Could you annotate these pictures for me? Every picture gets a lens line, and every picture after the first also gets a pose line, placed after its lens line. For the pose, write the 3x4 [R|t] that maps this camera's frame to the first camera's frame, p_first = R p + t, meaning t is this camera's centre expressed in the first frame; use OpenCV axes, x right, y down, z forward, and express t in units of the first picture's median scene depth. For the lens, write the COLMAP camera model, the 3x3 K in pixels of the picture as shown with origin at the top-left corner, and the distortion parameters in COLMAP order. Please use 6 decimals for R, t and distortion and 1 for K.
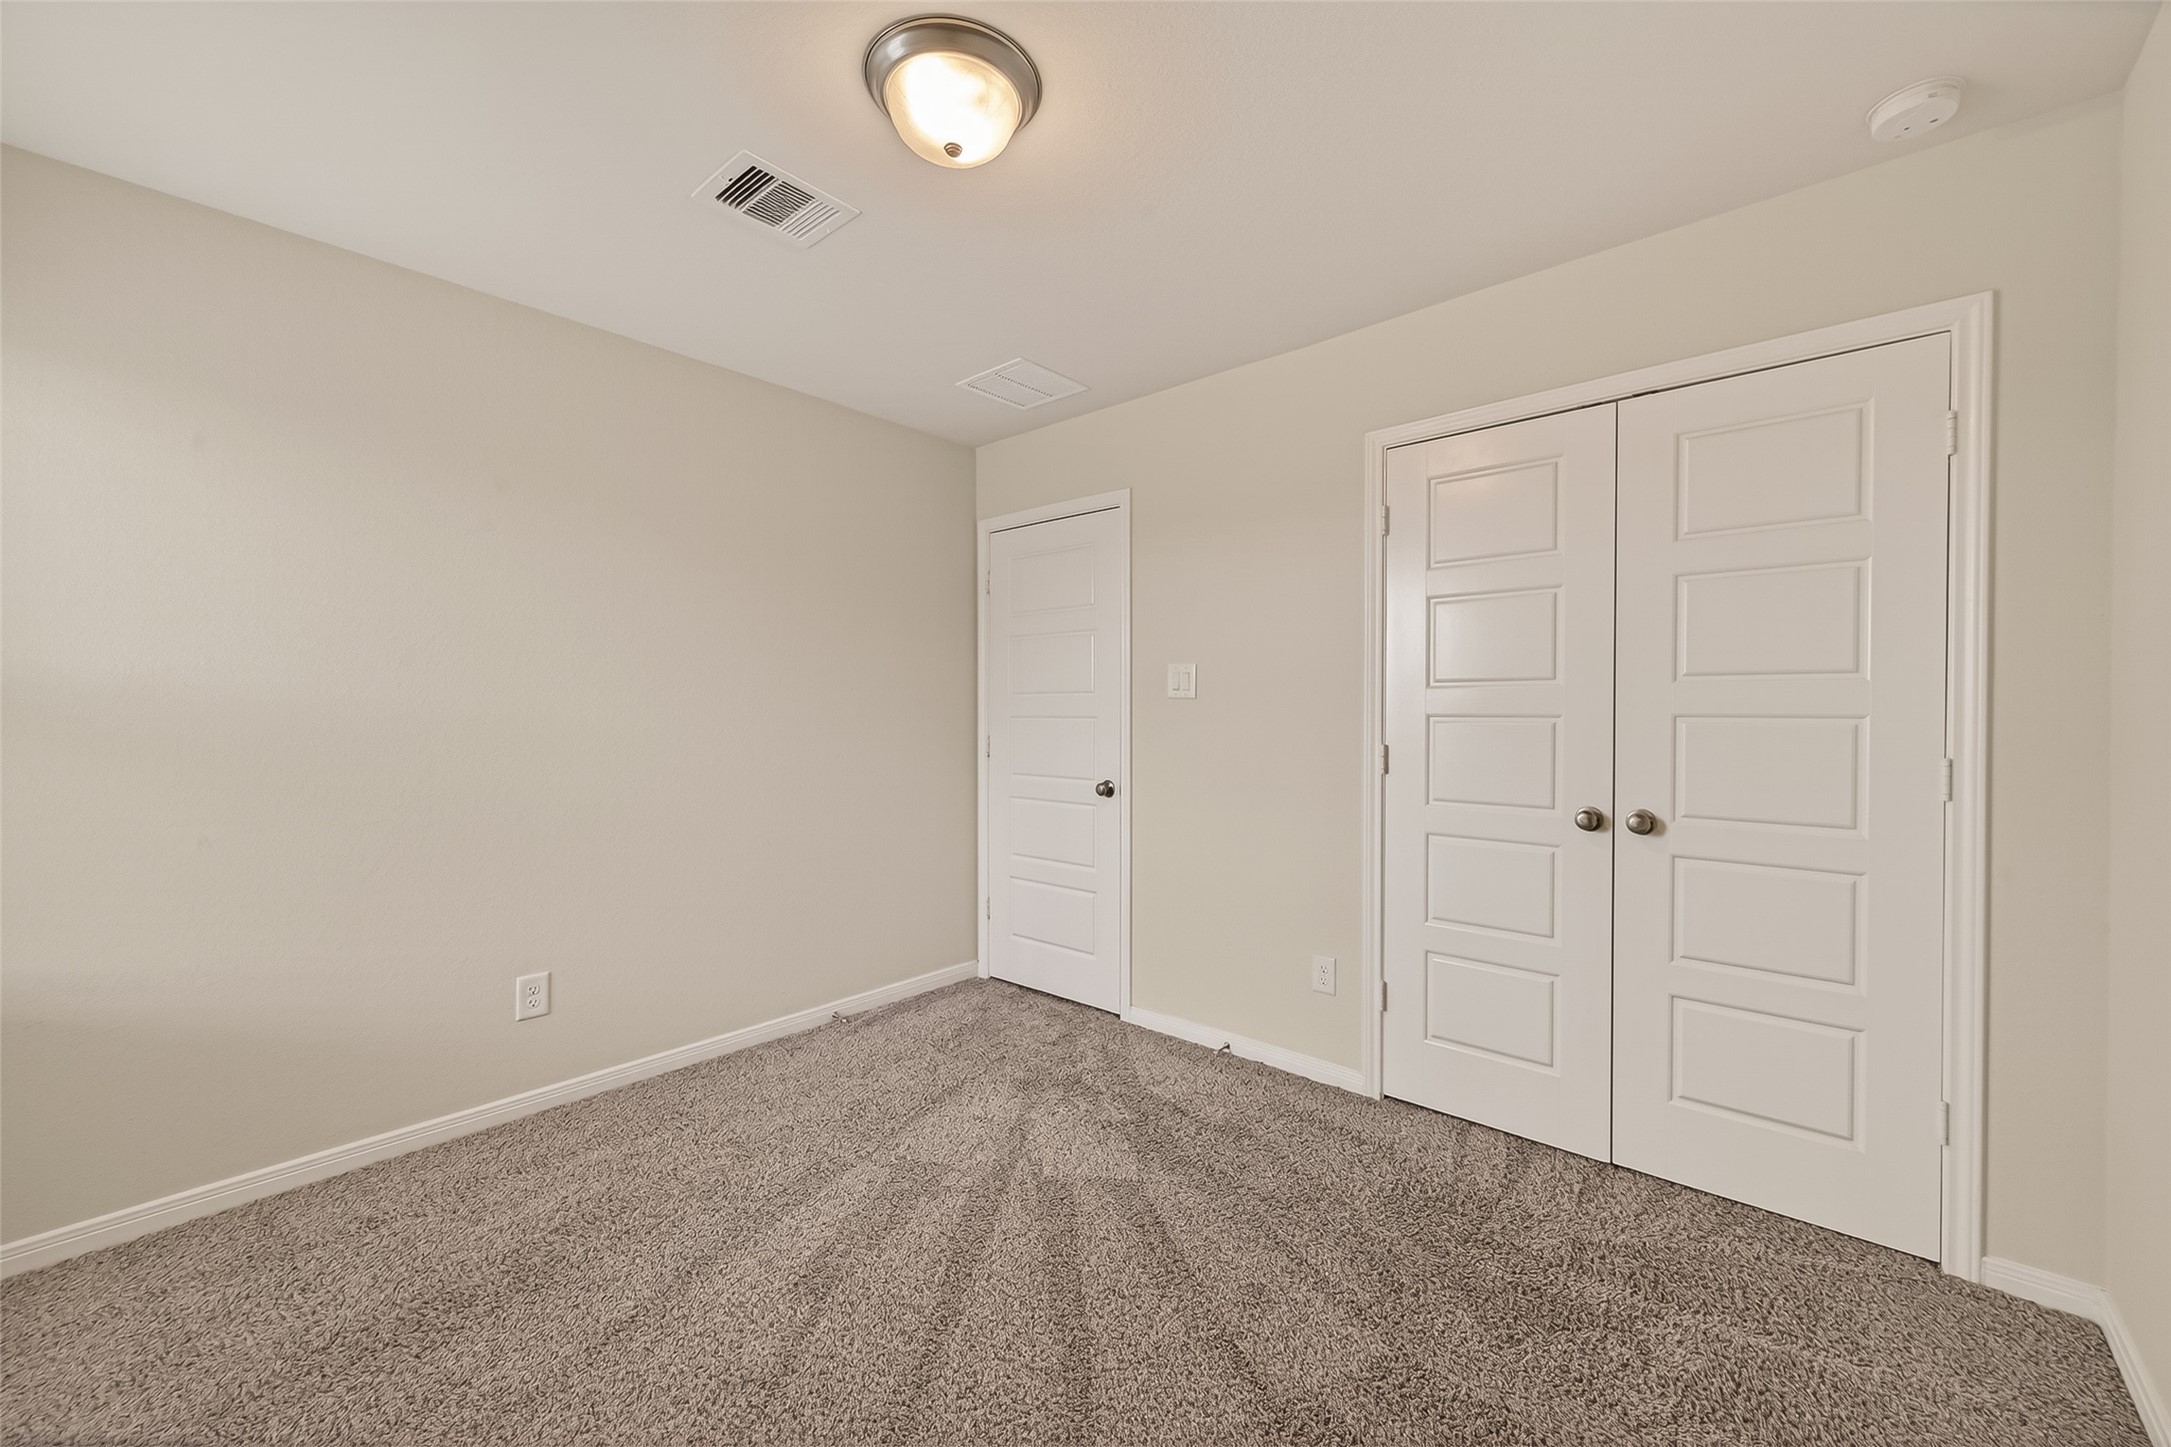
lens RADIAL K [[884.8, 0, 1084.3], [0, 884.8, 729.9], [0, 0, 1]] dist [0.082012, -0.038644]
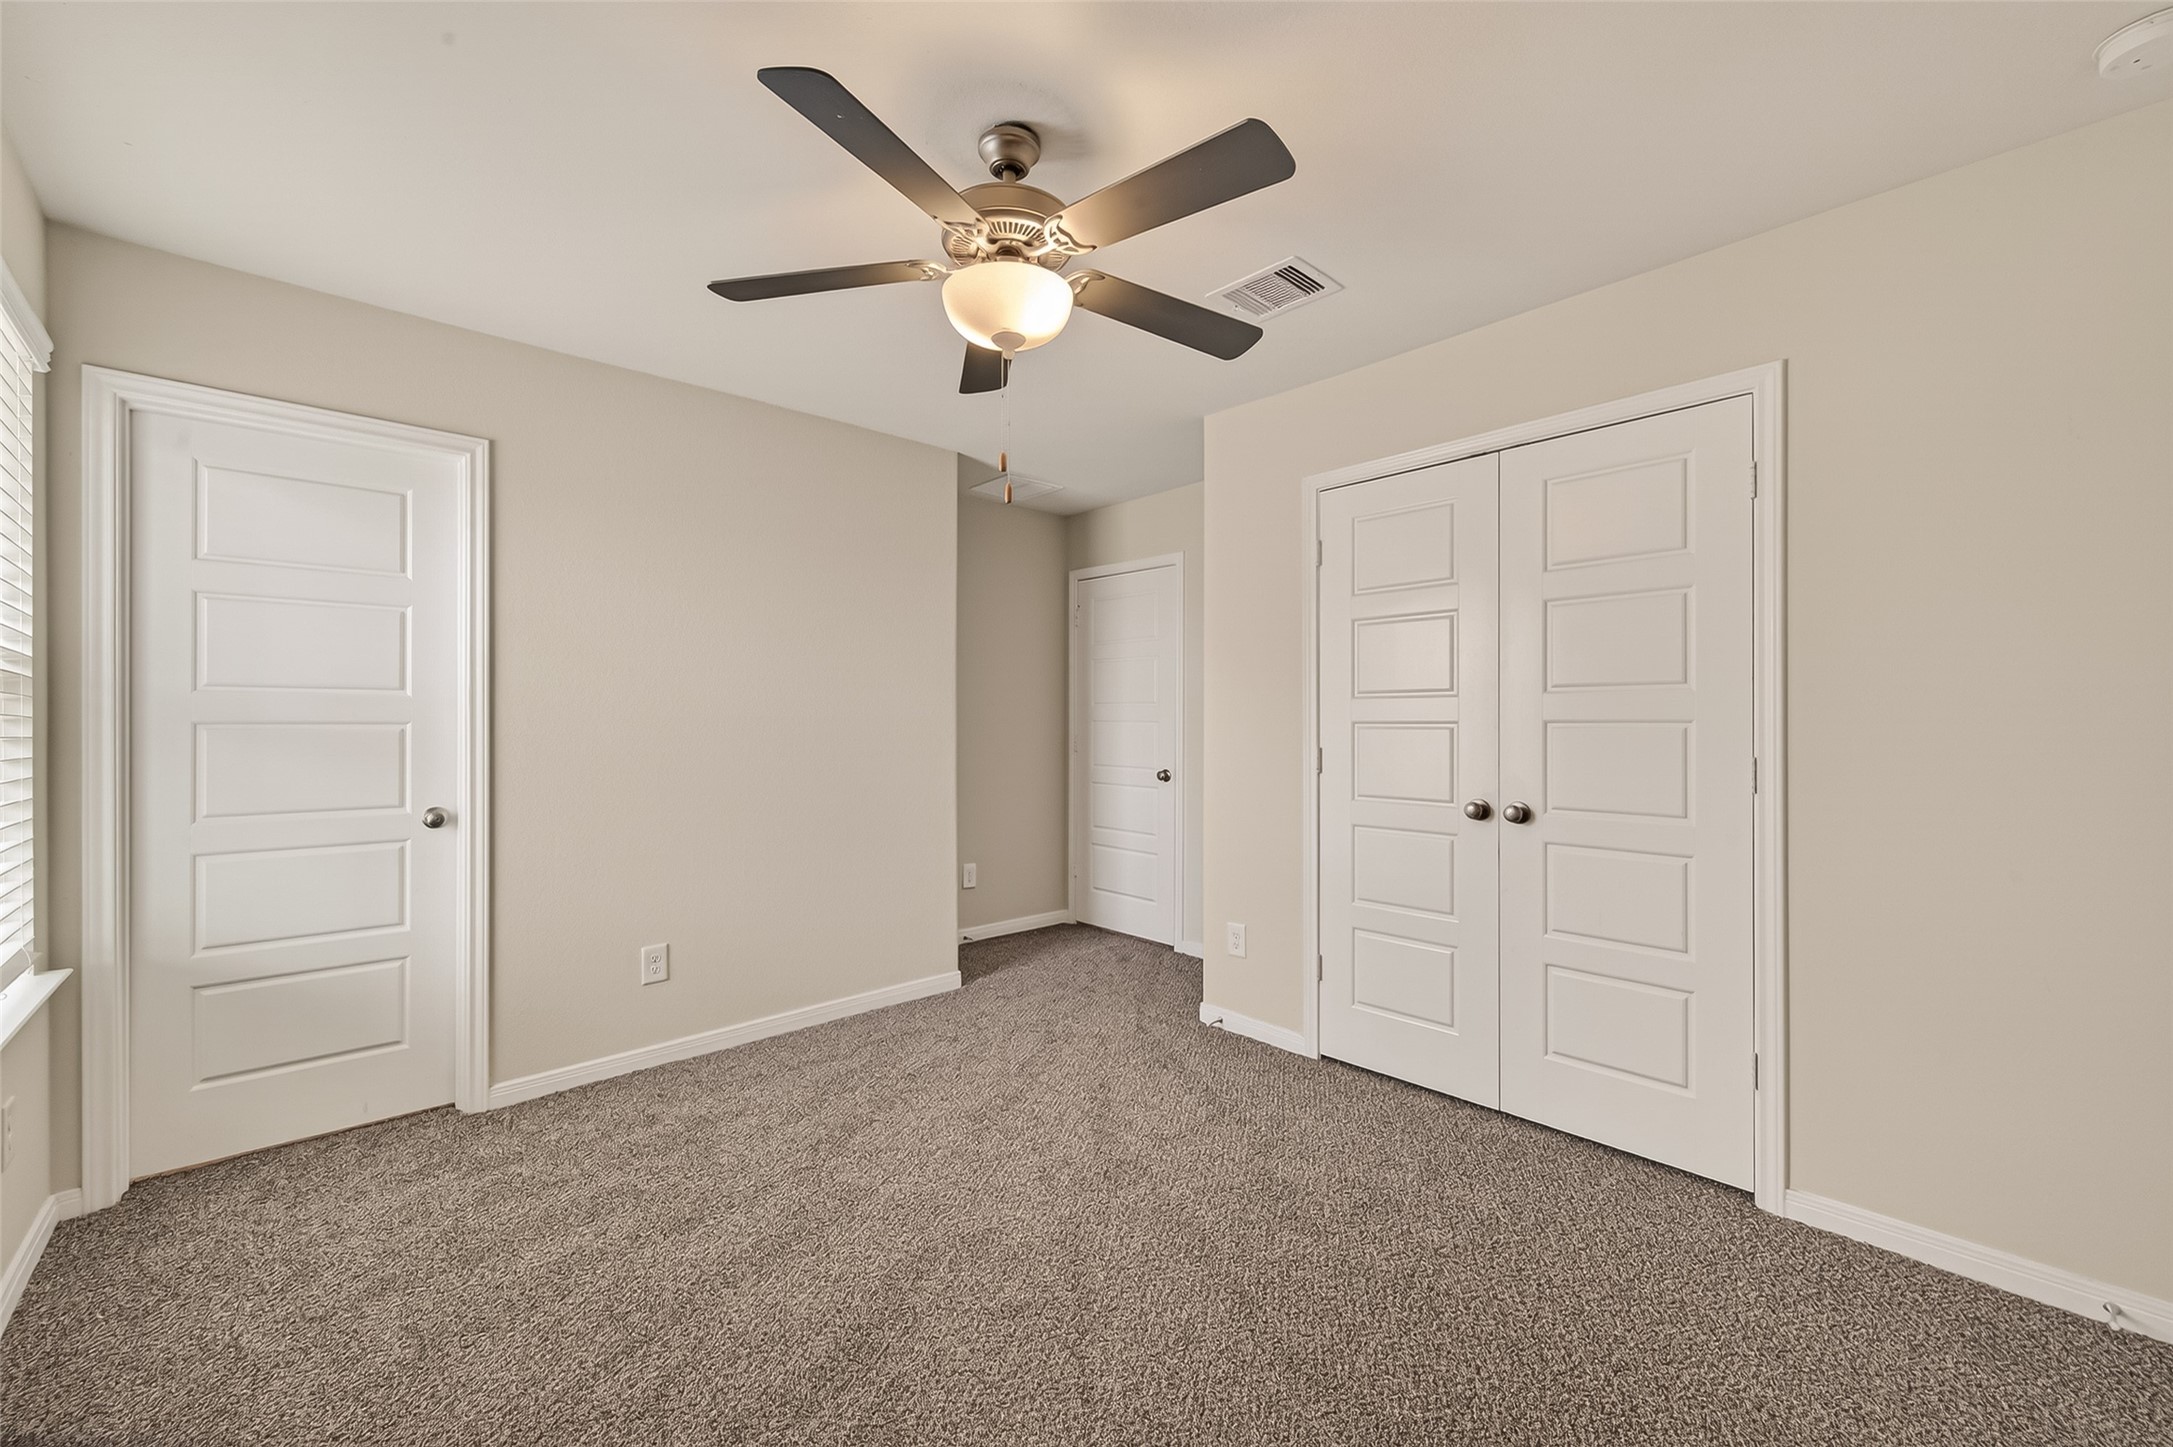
lens RADIAL K [[871.7, 0, 1082.0], [0, 871.7, 714.8], [0, 0, 1]] dist [-0.000005, -0.000280]
pose [[0.993471, -0.005196, -0.113967, 0.187656], [0.002291, 0.999669, -0.025609, 0.003163], [0.114063, 0.025181, 0.993154, -0.166473]]
